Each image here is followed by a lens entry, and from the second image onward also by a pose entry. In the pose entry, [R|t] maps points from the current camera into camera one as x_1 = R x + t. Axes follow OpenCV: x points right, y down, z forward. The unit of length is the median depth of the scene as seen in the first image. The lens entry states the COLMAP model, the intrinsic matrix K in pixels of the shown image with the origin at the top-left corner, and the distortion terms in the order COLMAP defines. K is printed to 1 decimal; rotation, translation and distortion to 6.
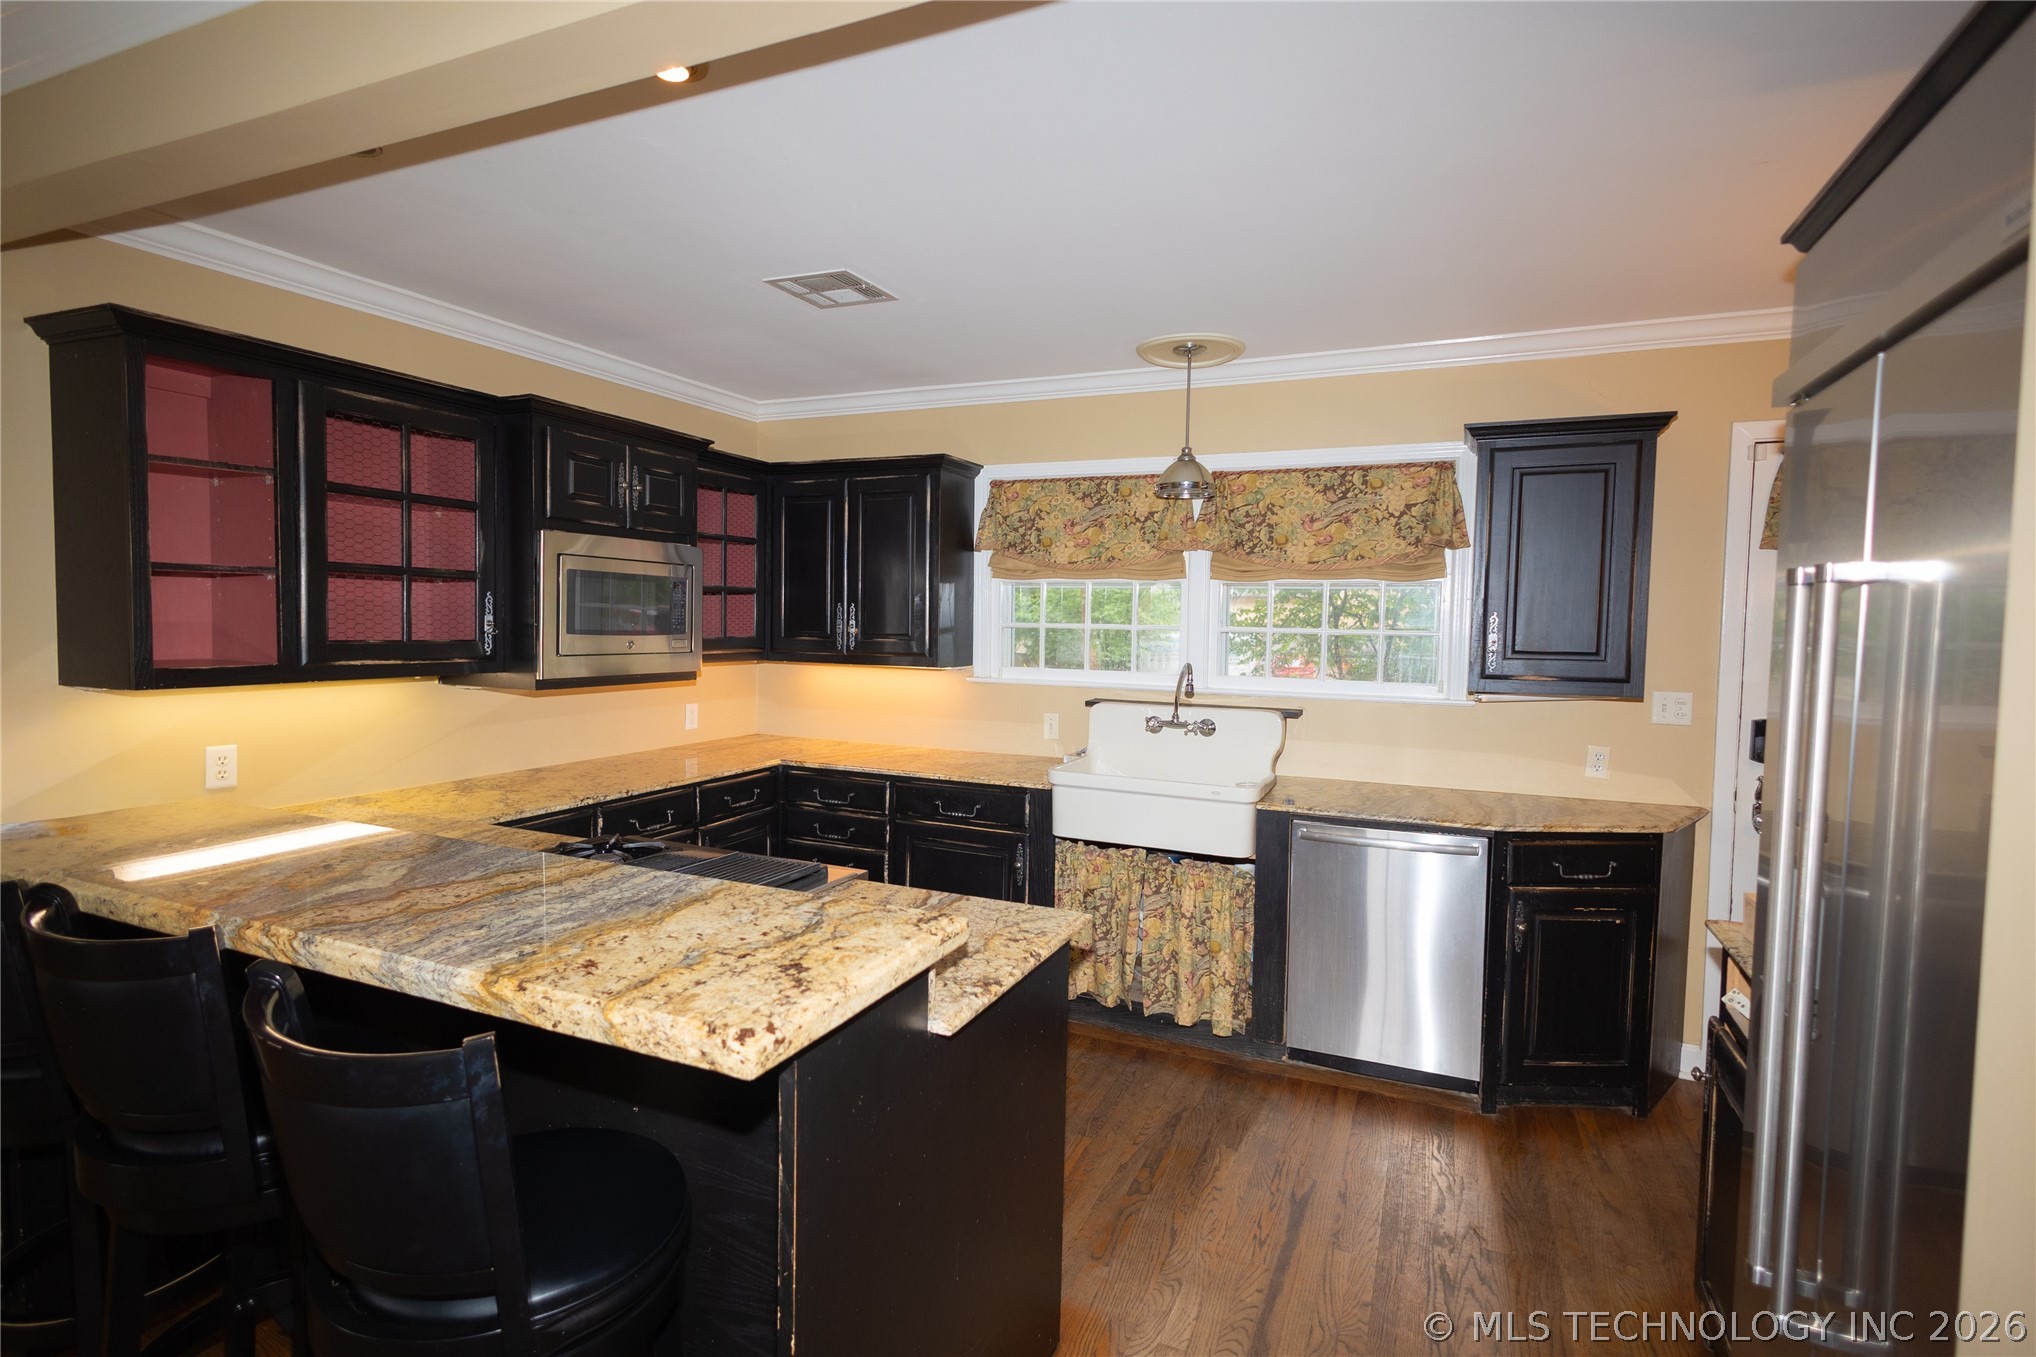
lens RADIAL K [[982.7, 0, 1024.0], [0, 982.7, 668.2], [0, 0, 1]] dist [0.011553, 0.000016]
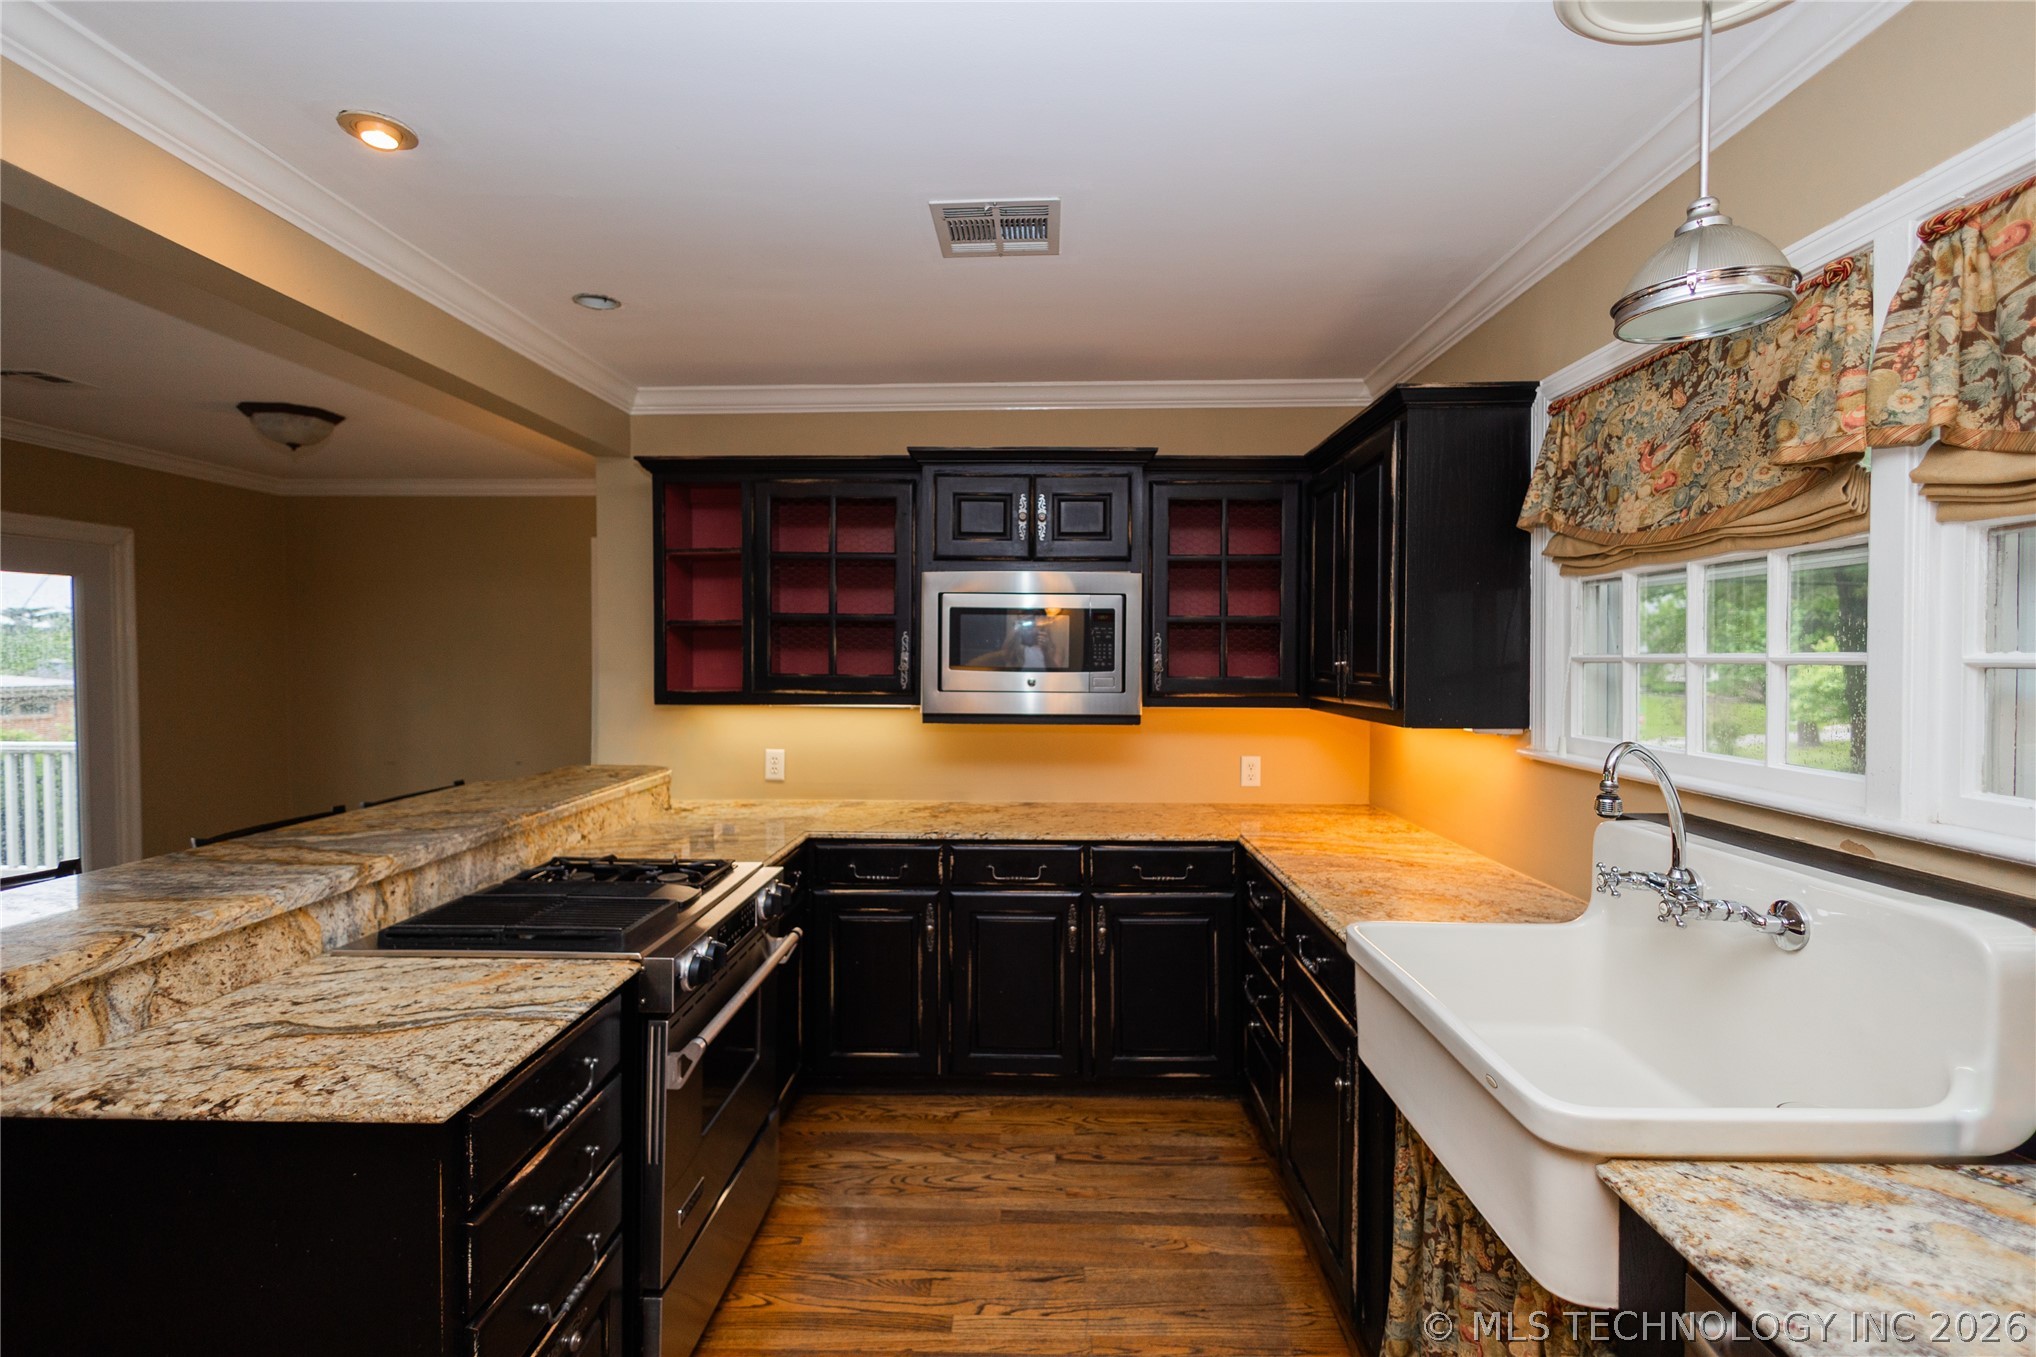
lens RADIAL K [[943.0, 0, 1018.0], [0, 943.0, 678.5], [0, 0, 1]] dist [0.003978, -0.000262]
pose [[0.381863, 0.005191, -0.924205, 0.417115], [-0.042818, 0.999010, -0.012080, -0.015358], [0.923227, 0.044185, 0.381707, 0.610509]]
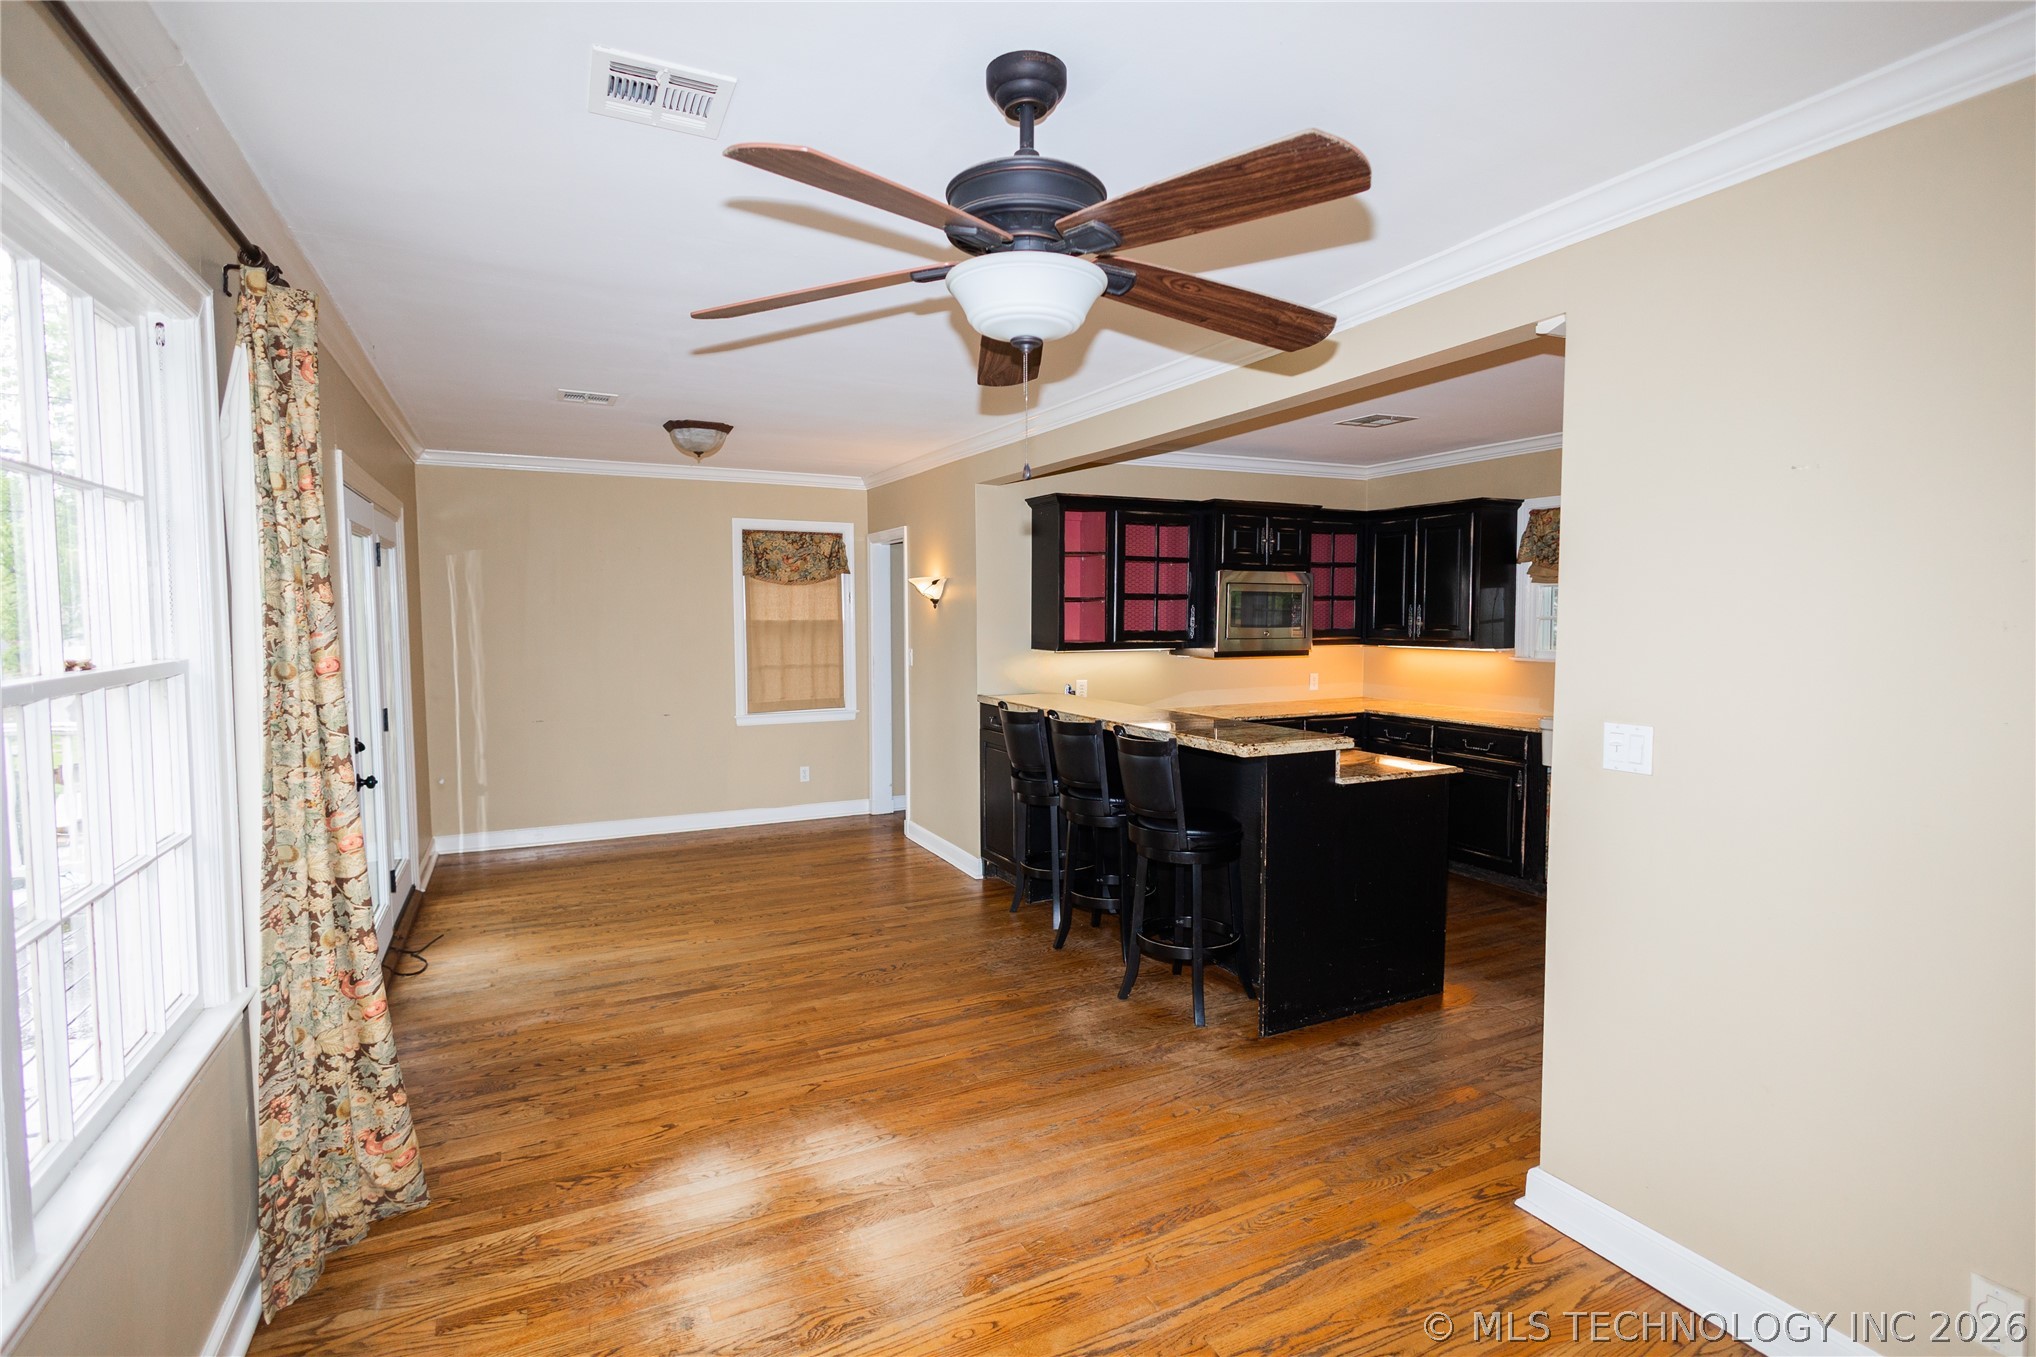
lens RADIAL K [[971.3, 0, 1023.1], [0, 971.3, 679.1], [0, 0, 1]] dist [0.006629, 0.000524]
pose [[0.768946, 0.023604, -0.638878, 0.340649], [-0.015835, 0.999715, 0.017876, 0.031453], [0.639117, -0.003629, 0.769101, -0.547189]]
